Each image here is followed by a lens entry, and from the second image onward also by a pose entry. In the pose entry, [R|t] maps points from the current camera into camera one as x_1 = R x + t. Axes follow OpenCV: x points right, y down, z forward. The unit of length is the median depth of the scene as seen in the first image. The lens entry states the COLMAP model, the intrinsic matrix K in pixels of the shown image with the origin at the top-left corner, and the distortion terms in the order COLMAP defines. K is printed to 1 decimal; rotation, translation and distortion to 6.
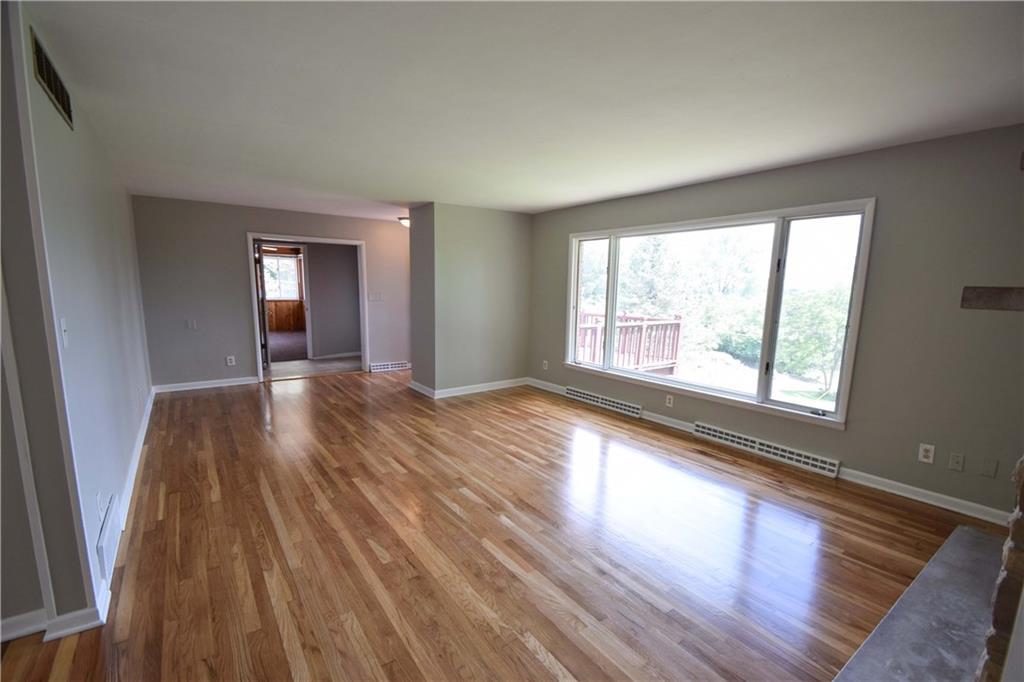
lens RADIAL K [[450.4, 0, 510.9], [0, 450.4, 356.4], [0, 0, 1]] dist [0.021483, -0.021097]
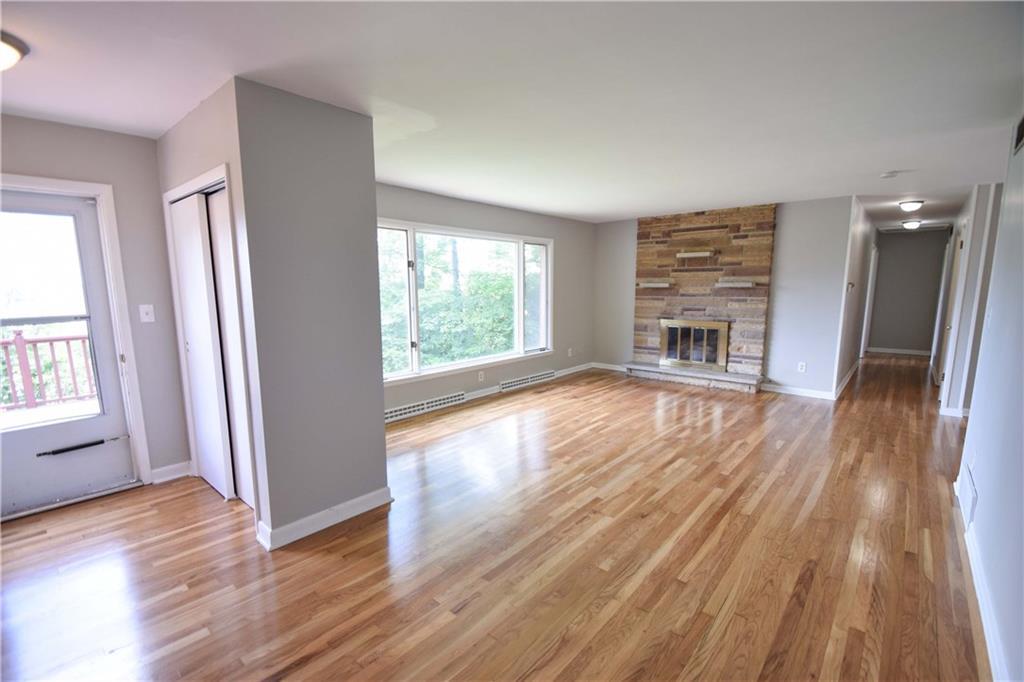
lens RADIAL K [[450.4, 0, 510.9], [0, 450.4, 356.4], [0, 0, 1]] dist [0.021483, -0.021097]
pose [[-0.228002, -0.166899, 0.959249, -0.985925], [0.149201, 0.967574, 0.203811, -0.226325], [-0.962161, 0.189590, -0.195708, 1.356746]]
